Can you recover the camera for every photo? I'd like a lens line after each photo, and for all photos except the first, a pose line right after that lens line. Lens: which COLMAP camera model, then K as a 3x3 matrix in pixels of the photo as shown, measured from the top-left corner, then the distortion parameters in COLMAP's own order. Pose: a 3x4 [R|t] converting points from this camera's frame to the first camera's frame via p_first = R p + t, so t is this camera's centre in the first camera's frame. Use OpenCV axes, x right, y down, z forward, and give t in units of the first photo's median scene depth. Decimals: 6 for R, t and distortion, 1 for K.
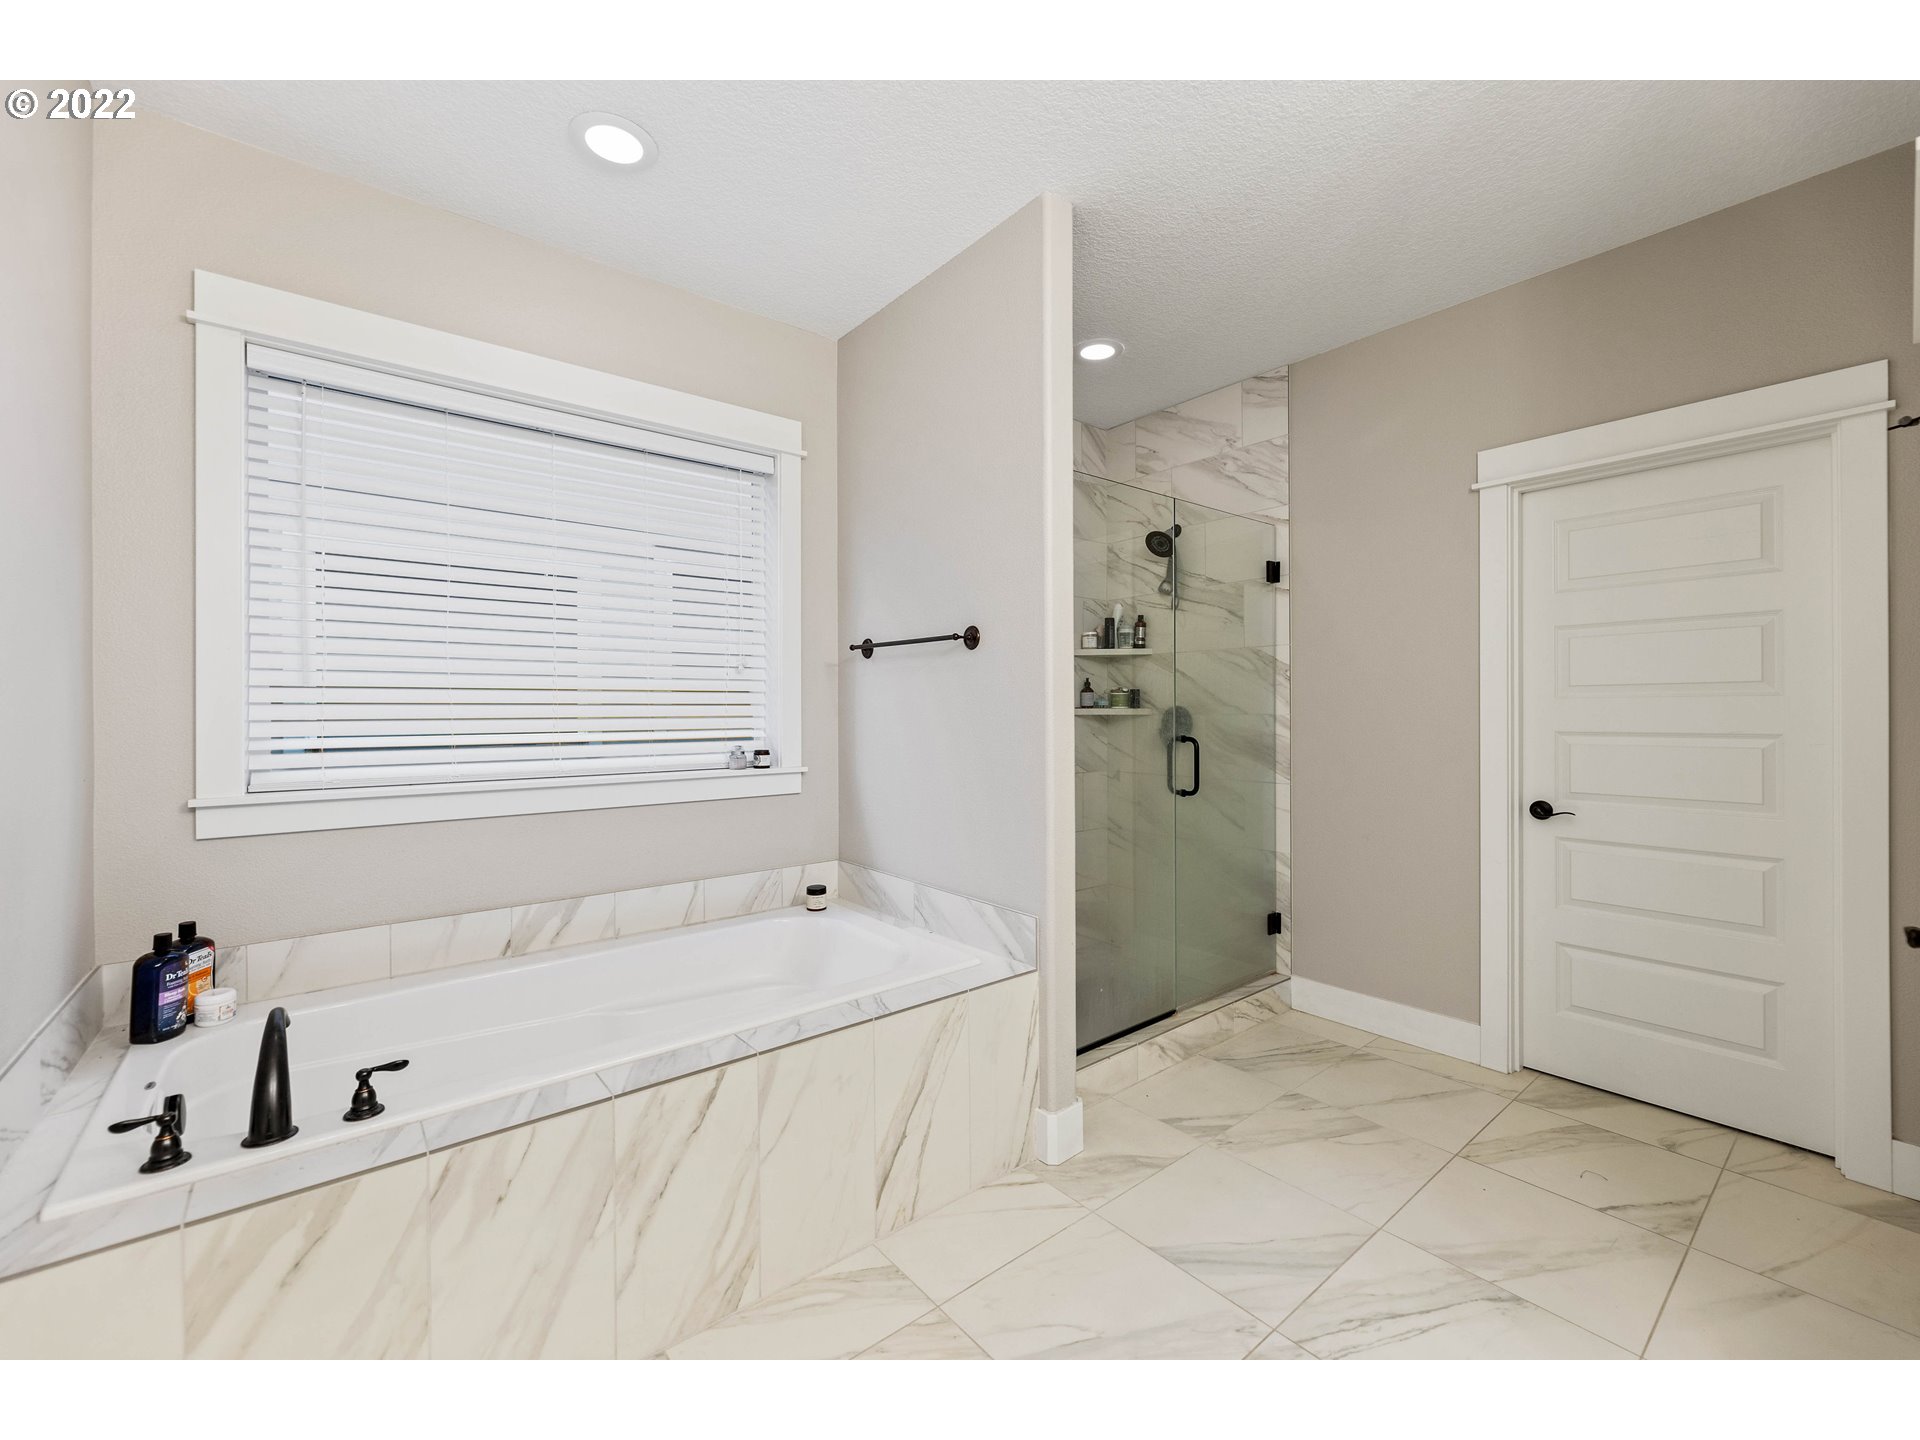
lens RADIAL K [[782.2, 0, 960.2], [0, 782.2, 708.4], [0, 0, 1]] dist [0.001155, -0.000258]
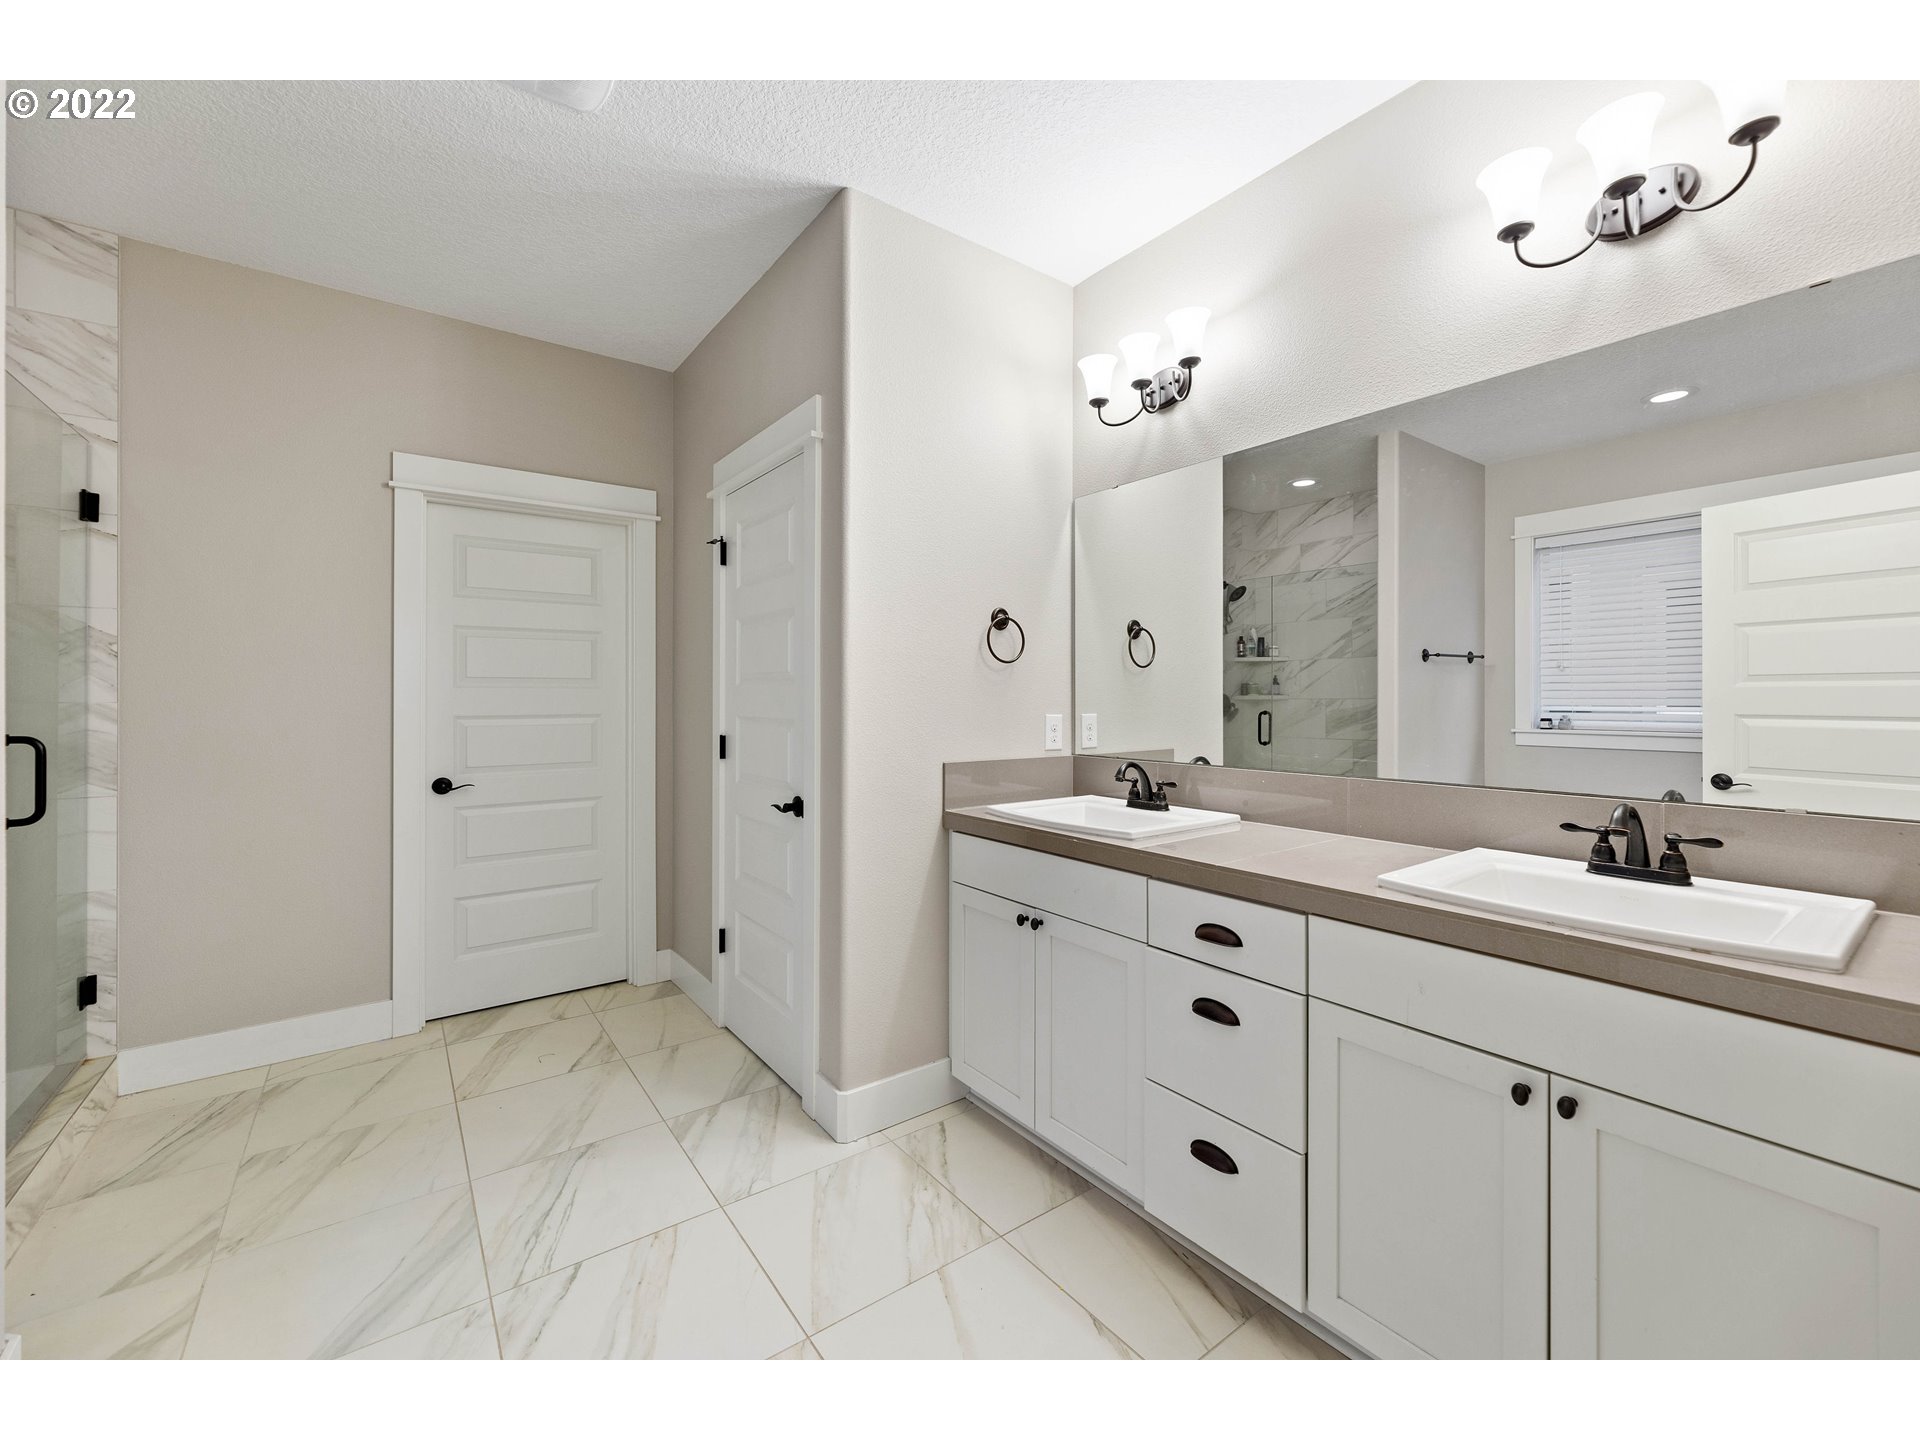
lens RADIAL K [[782.2, 0, 961.2], [0, 782.2, 692.2], [0, 0, 1]] dist [0.001155, -0.000258]
pose [[0.043462, 0.012825, 0.998973, -0.359290], [-0.000353, 0.999918, -0.012822, 0.008757], [-0.999055, 0.000204, 0.043463, 0.201859]]
